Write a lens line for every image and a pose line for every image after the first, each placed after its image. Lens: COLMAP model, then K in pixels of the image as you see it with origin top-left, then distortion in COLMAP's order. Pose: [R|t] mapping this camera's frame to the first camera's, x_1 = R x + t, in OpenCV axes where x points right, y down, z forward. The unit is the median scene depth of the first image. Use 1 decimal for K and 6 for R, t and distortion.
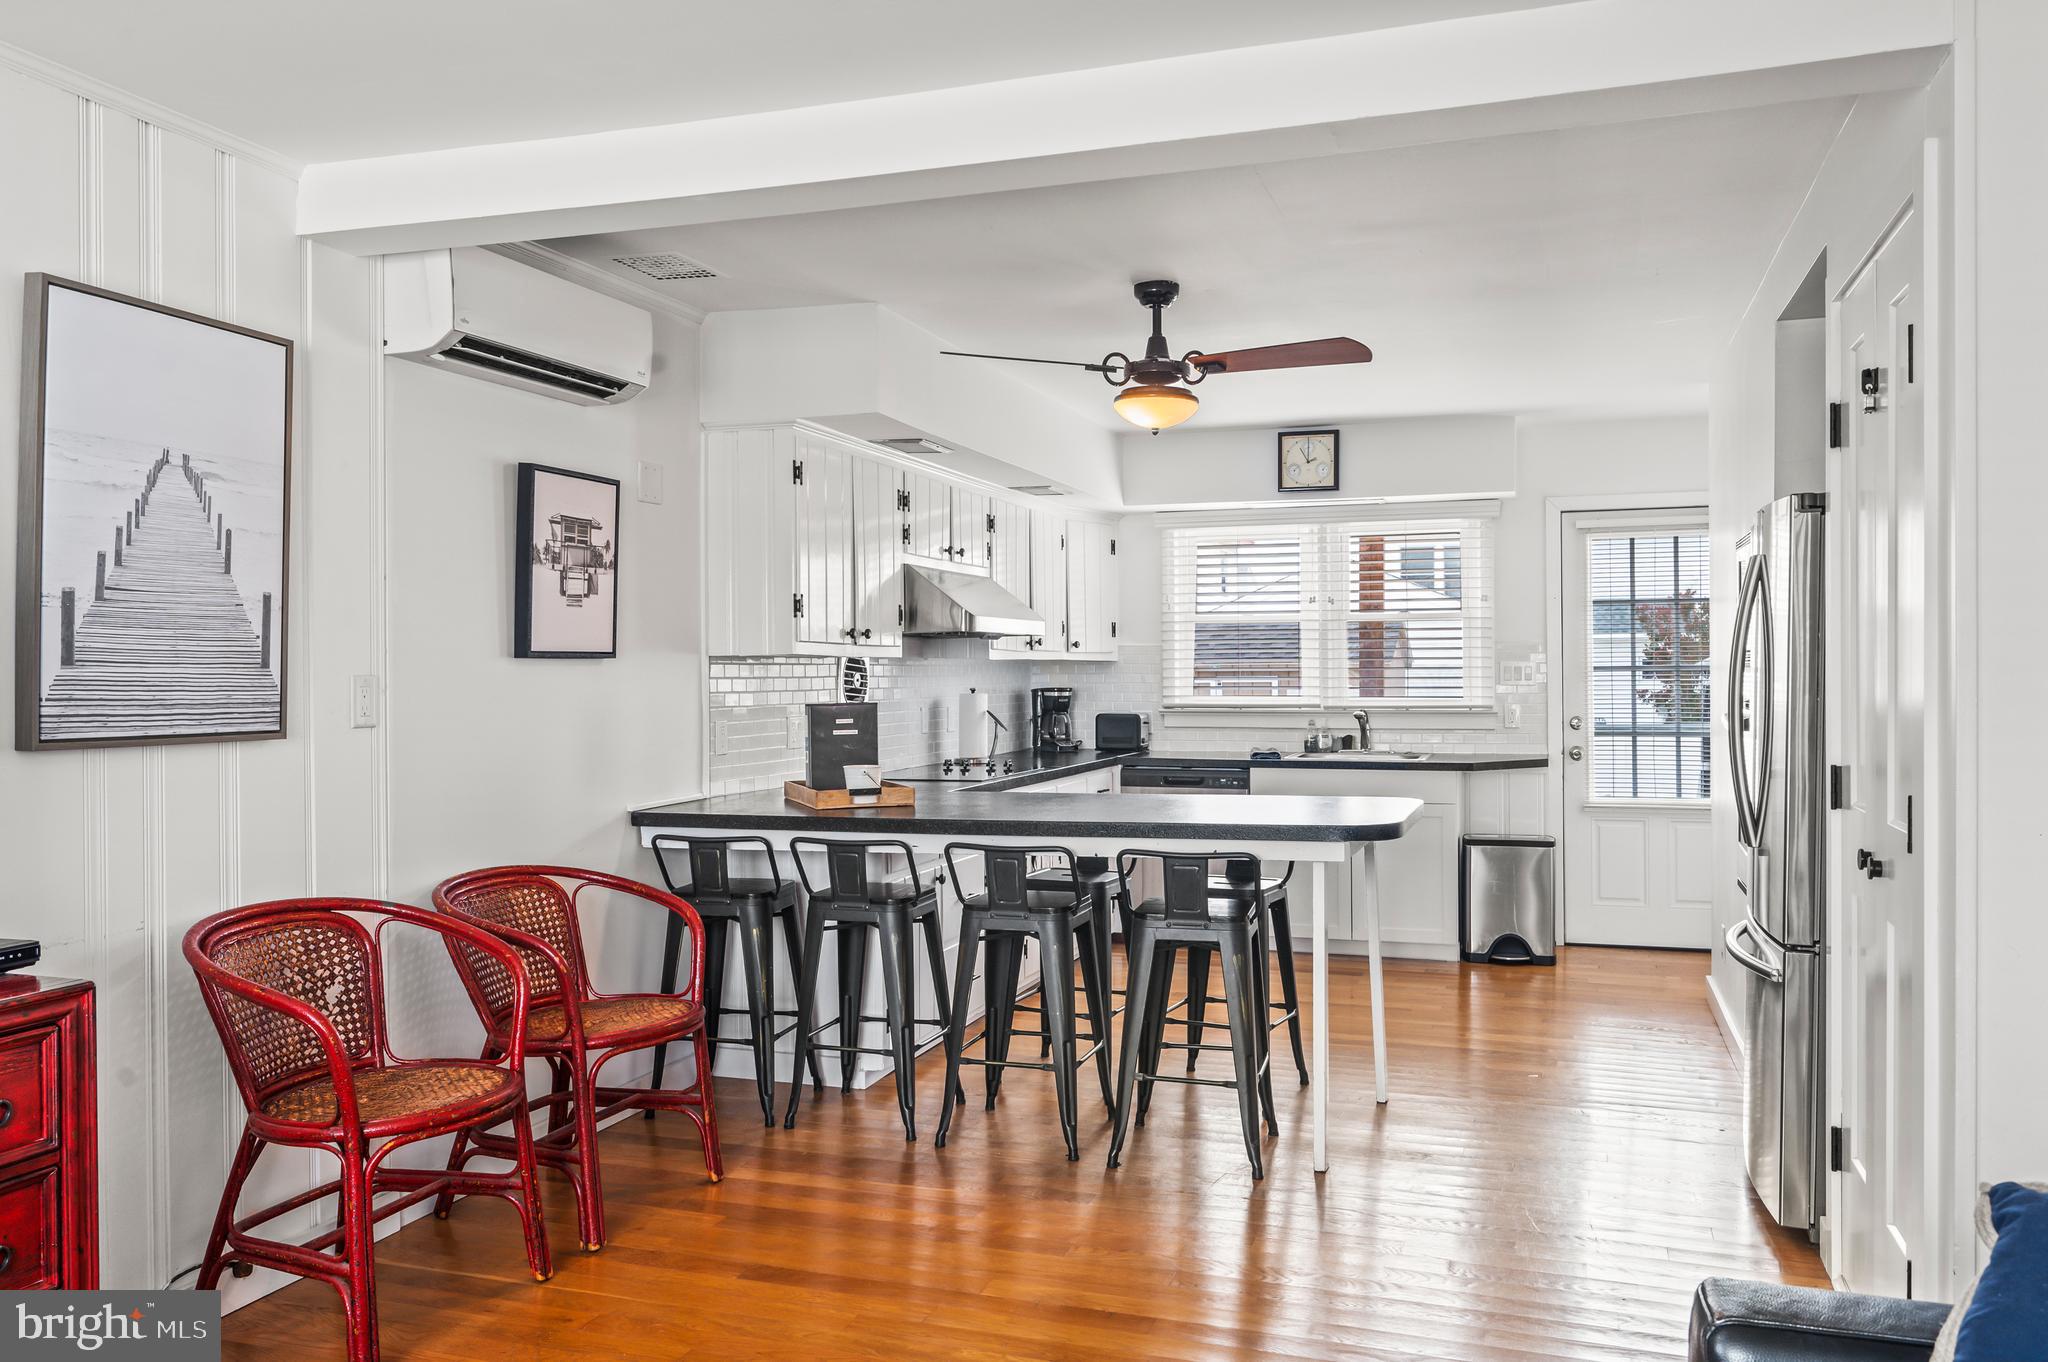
lens RADIAL K [[1554.2, 0, 1024.0], [0, 1554.2, 681.0], [0, 0, 1]] dist [-0.003743, -0.002732]
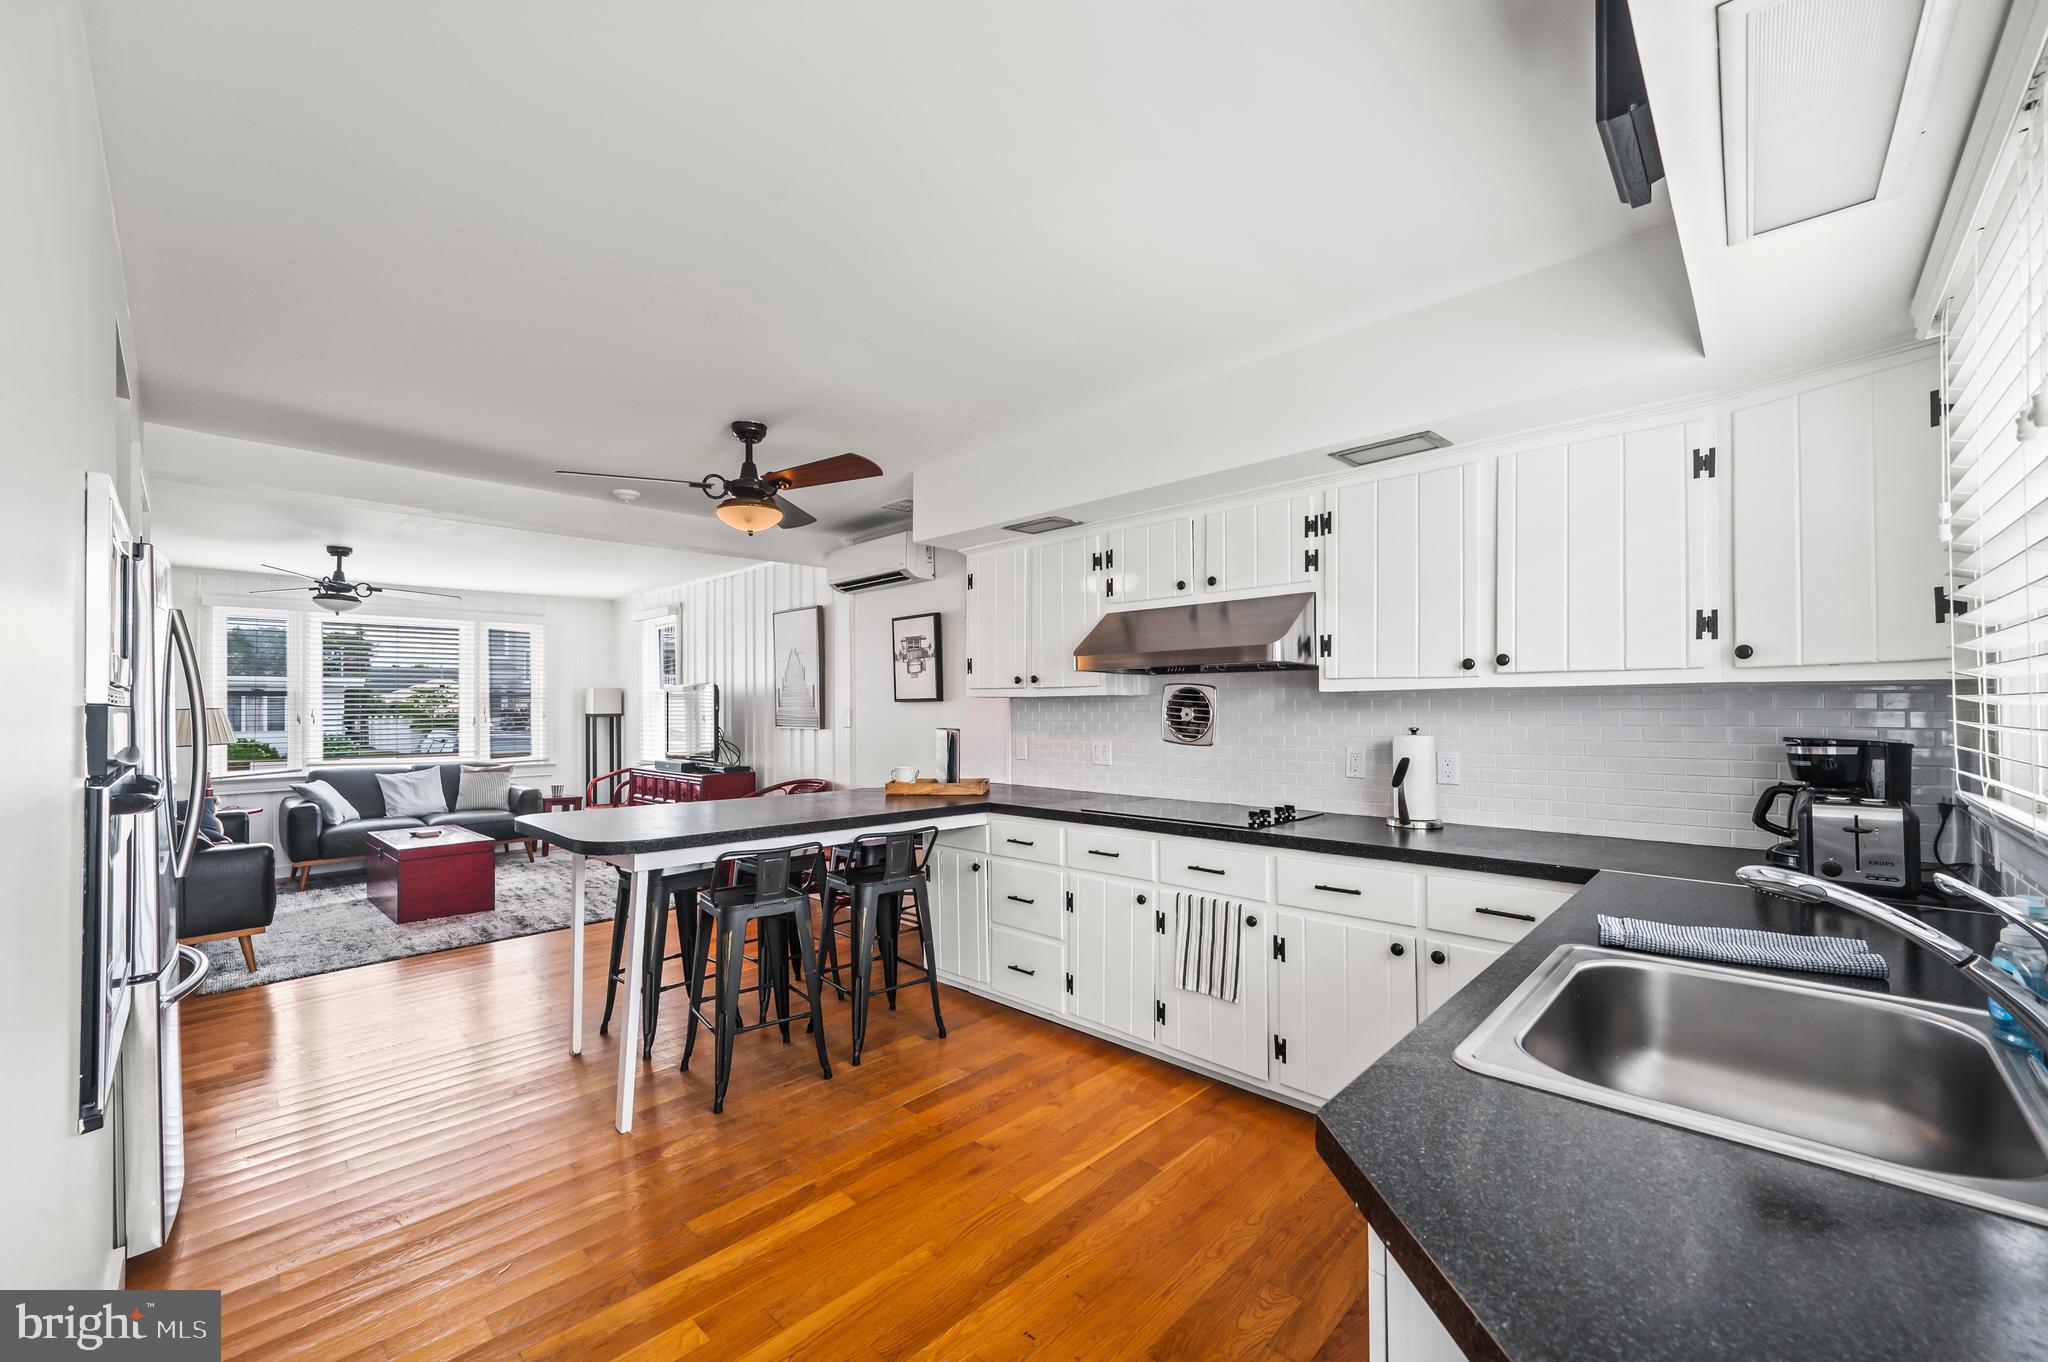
lens RADIAL K [[806.1, 0, 1022.1], [0, 806.1, 696.8], [0, 0, 1]] dist [0.000161, -0.000023]
pose [[-0.424861, -0.005373, -0.905243, 0.645081], [0.001298, 0.999978, -0.006545, -0.013751], [0.905258, -0.003956, -0.424845, 1.574071]]
